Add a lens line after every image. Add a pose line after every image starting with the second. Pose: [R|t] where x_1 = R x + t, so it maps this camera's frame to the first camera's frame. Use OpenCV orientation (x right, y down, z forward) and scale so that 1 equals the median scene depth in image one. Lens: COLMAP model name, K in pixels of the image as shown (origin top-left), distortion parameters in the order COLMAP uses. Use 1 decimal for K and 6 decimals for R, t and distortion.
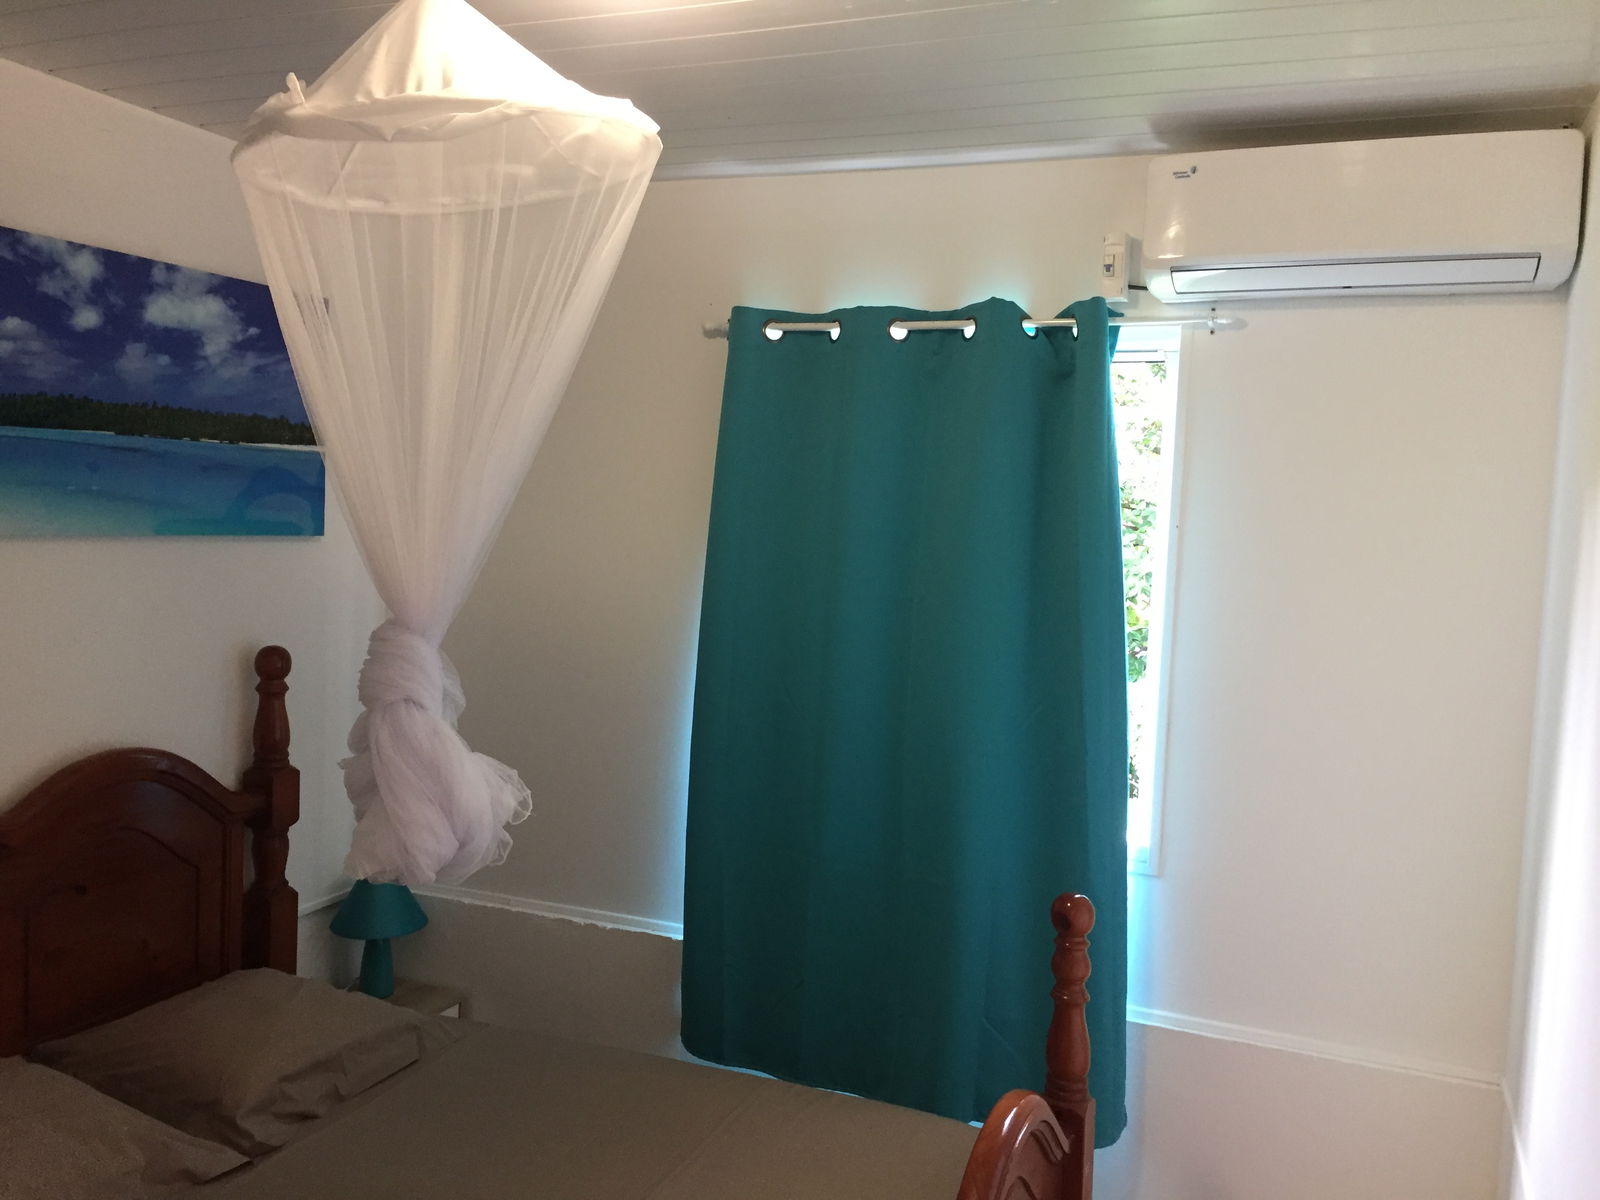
lens RADIAL K [[1347.8, 0, 800.0], [0, 1347.8, 600.0], [0, 0, 1]] dist [0.075836, -0.127931]
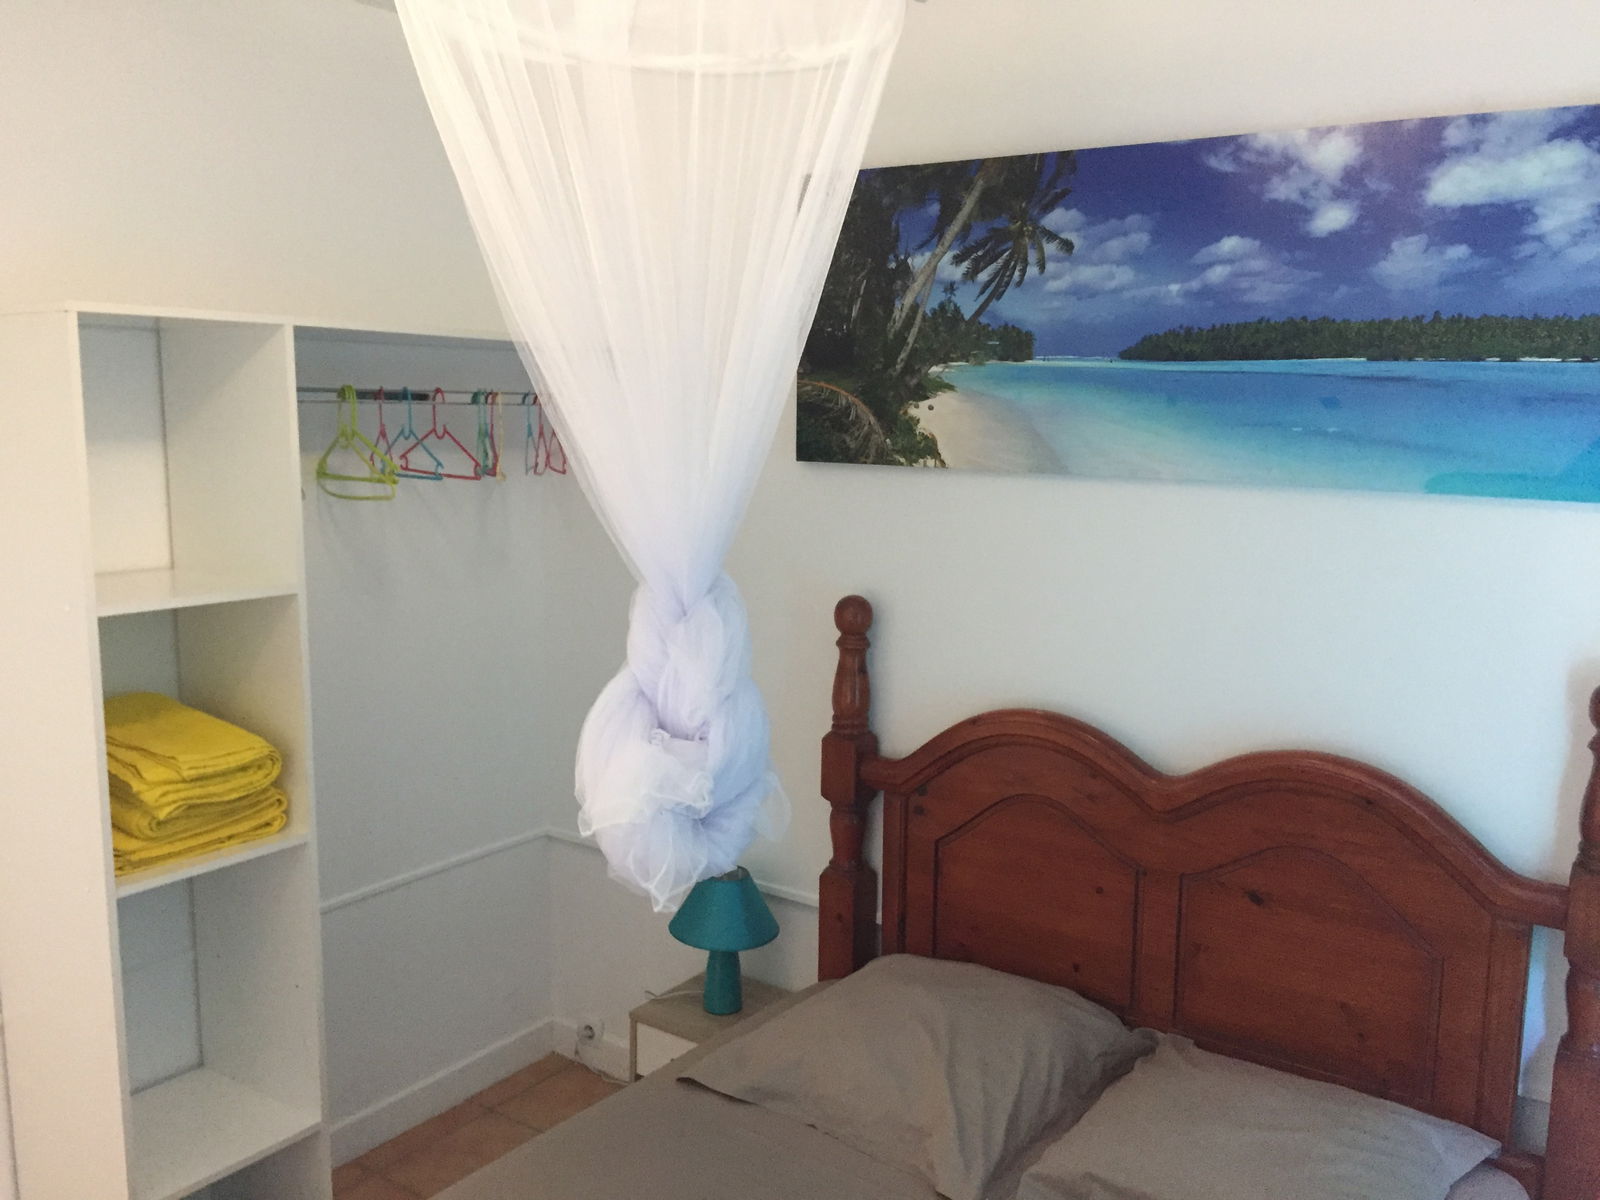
lens RADIAL K [[1347.8, 0, 800.0], [0, 1347.8, 600.0], [0, 0, 1]] dist [0.075836, -0.127931]
pose [[-0.213477, 0.105191, -0.971268, 0.342403], [-0.094576, 0.987292, 0.127713, -0.054473], [0.972359, 0.119122, -0.200816, 0.852650]]
